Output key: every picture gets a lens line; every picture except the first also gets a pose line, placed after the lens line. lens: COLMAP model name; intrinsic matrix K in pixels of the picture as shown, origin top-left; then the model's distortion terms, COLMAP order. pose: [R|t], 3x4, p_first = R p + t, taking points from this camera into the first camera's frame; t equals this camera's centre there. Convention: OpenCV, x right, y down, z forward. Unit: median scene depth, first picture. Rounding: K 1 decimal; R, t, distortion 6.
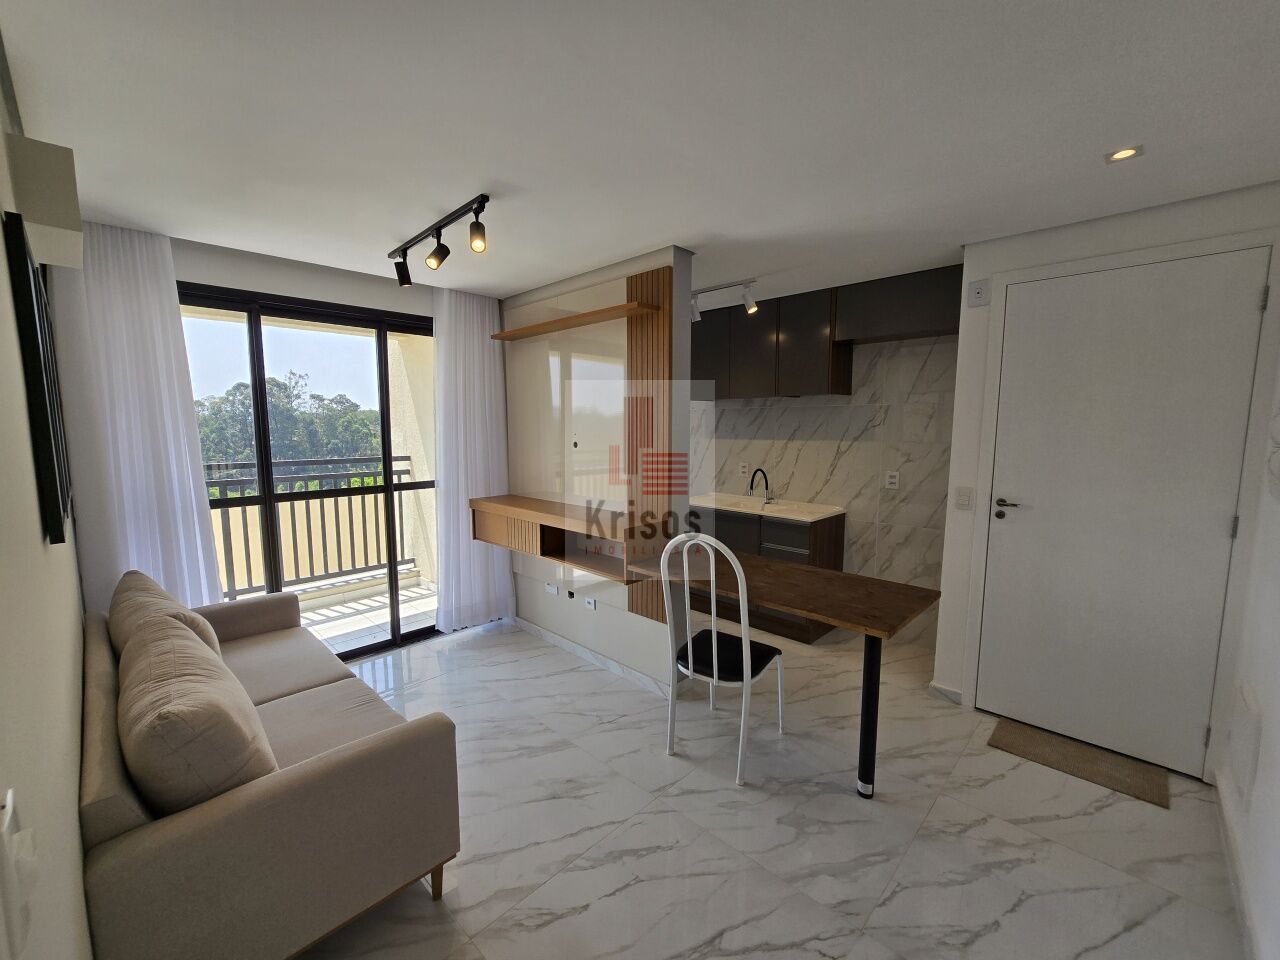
lens RADIAL K [[527.5, 0, 640.3], [0, 527.5, 482.8], [0, 0, 1]] dist [0.000017, -0.000447]
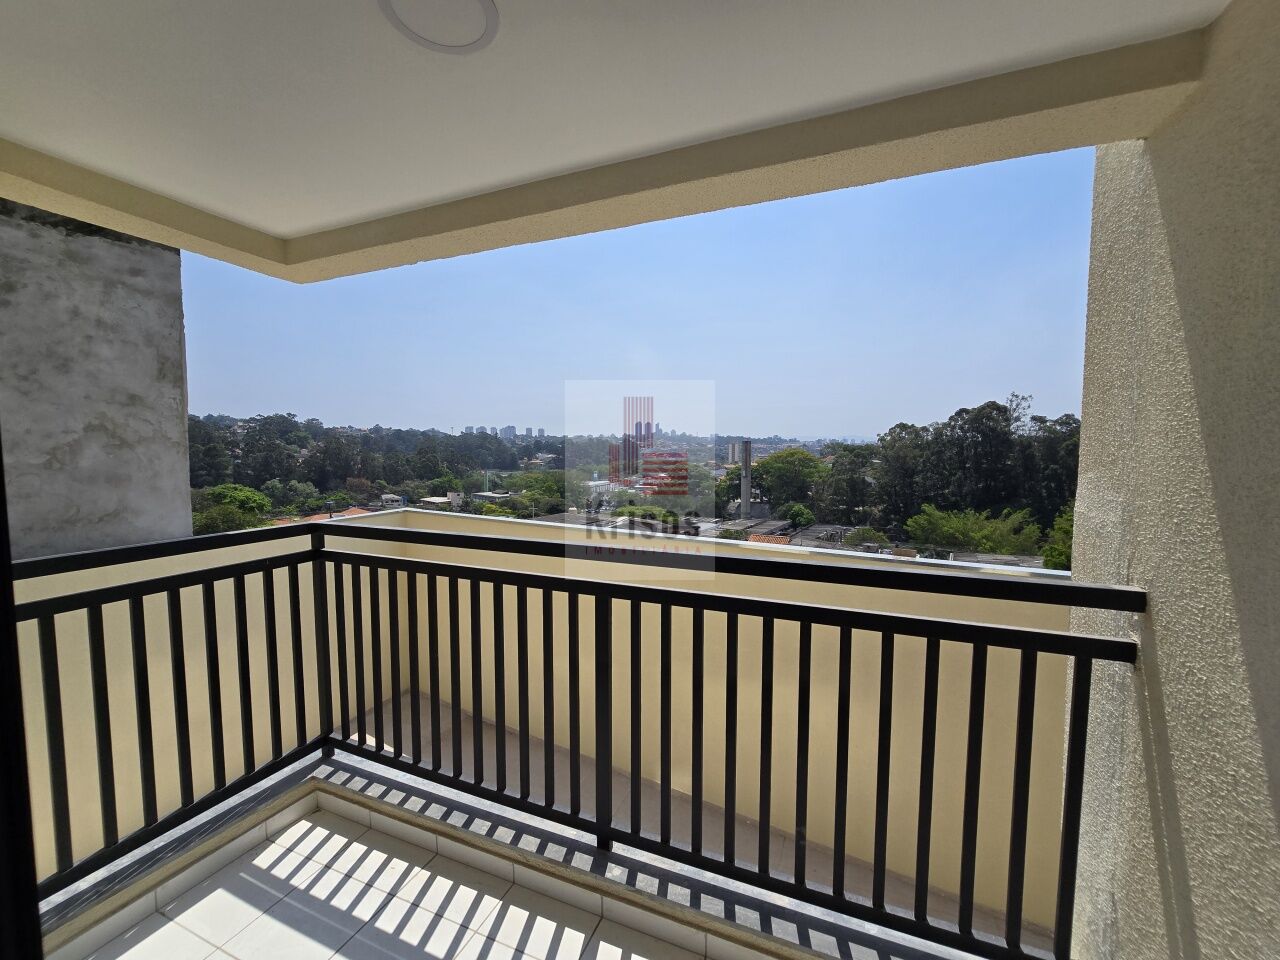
lens RADIAL K [[527.5, 0, 640.3], [0, 527.5, 482.8], [0, 0, 1]] dist [0.000017, -0.000447]
pose [[0.370413, 0.063201, -0.926715, -0.411346], [-0.104144, 0.994218, 0.026178, -0.111734], [0.923010, 0.086815, 0.374853, 0.943213]]
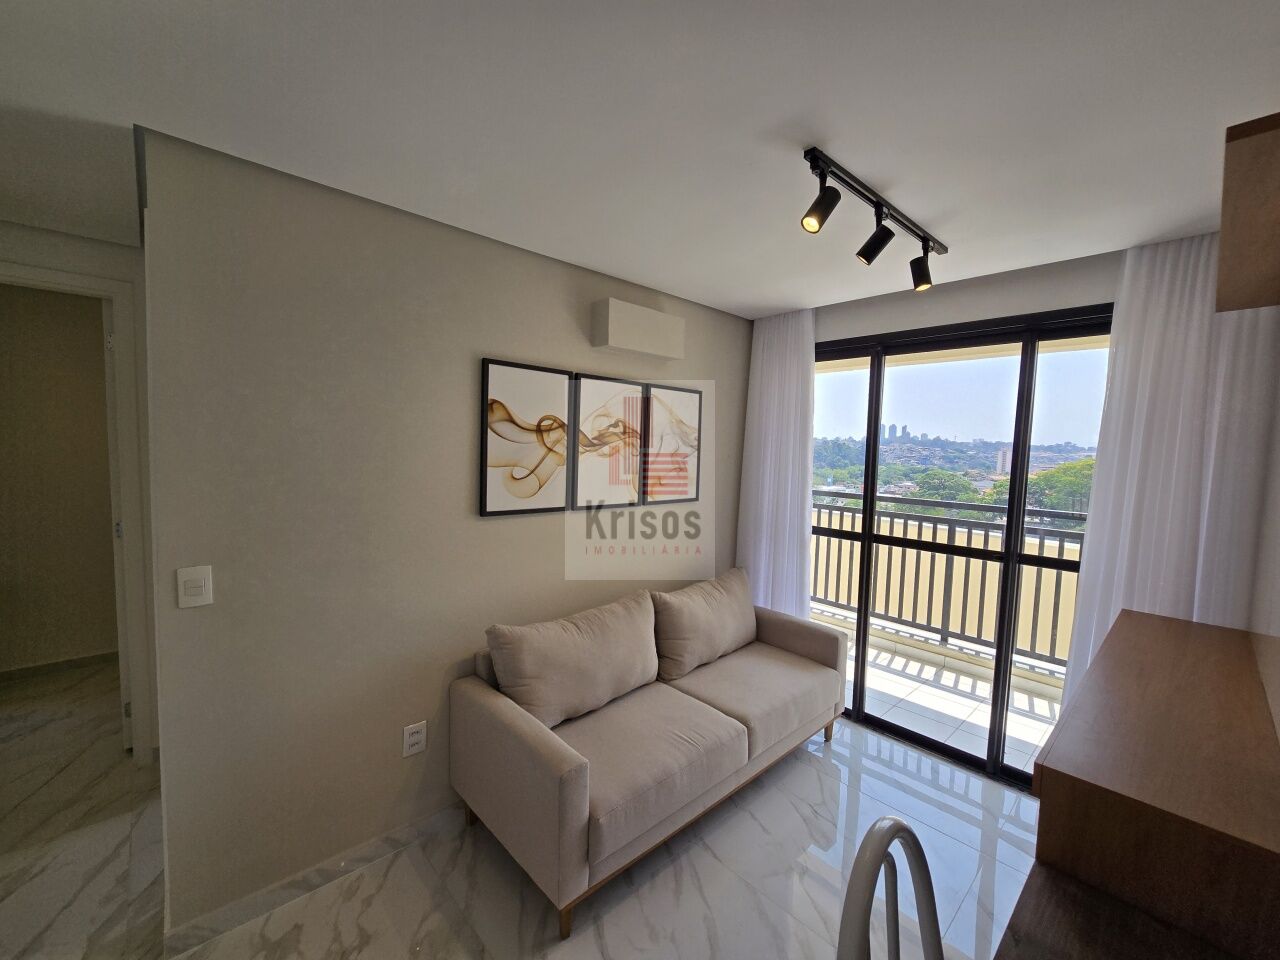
lens RADIAL K [[525.5, 0, 641.1], [0, 525.5, 483.4], [0, 0, 1]] dist [-0.002543, 0.000070]
pose [[-0.051051, 0.071179, -0.996156, 0.251485], [-0.138022, 0.987382, 0.077626, -0.072986], [0.989113, 0.141454, -0.040583, 0.490792]]
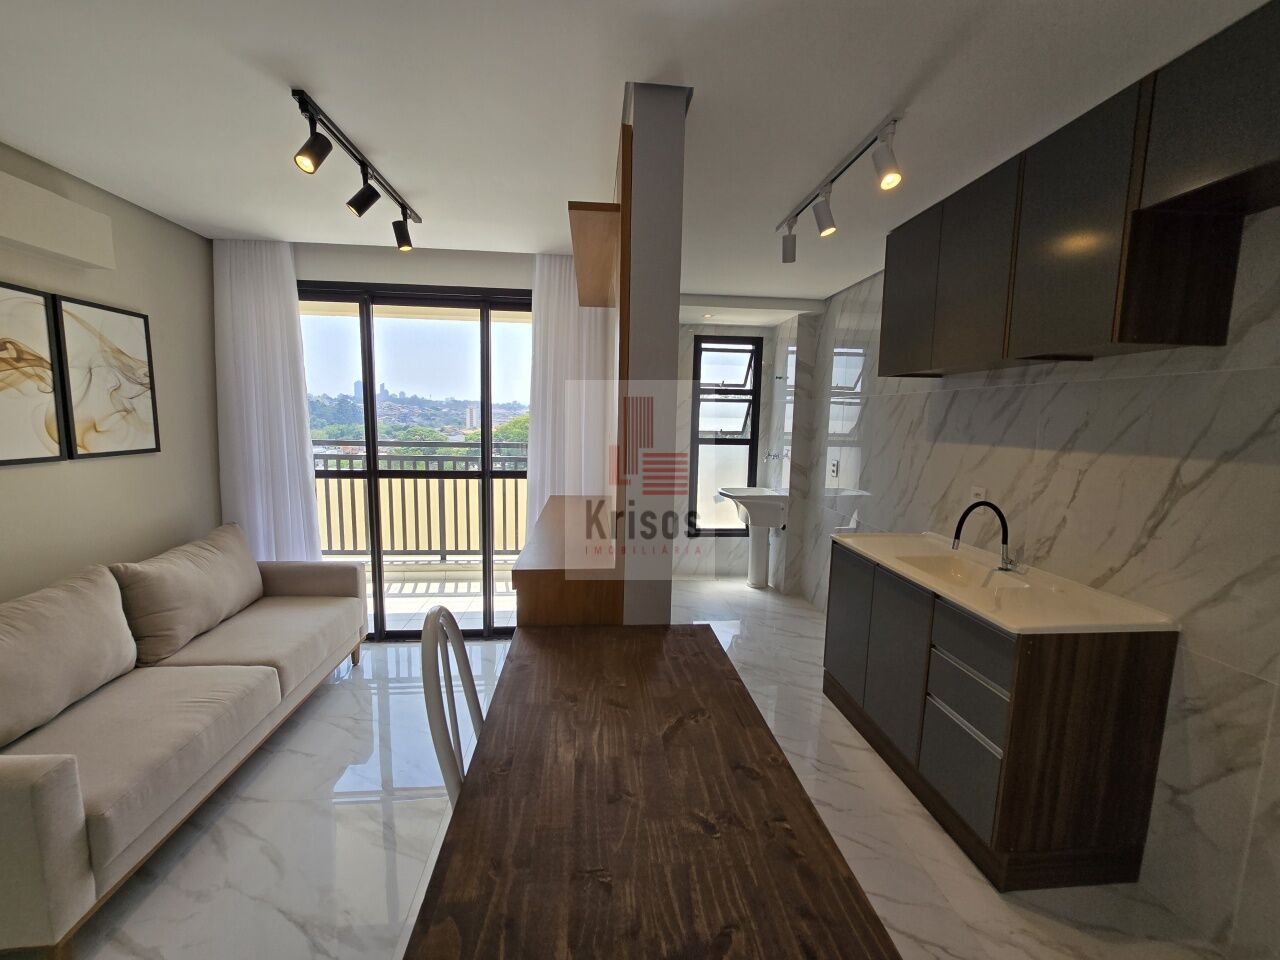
lens RADIAL K [[523.0, 0, 639.9], [0, 523.0, 480.8], [0, 0, 1]] dist [-0.003668, 0.000129]
pose [[0.760108, 0.096641, -0.642570, 0.337212], [-0.093729, 0.994843, 0.038747, -0.040208], [0.643001, 0.030775, 0.765247, 0.432702]]
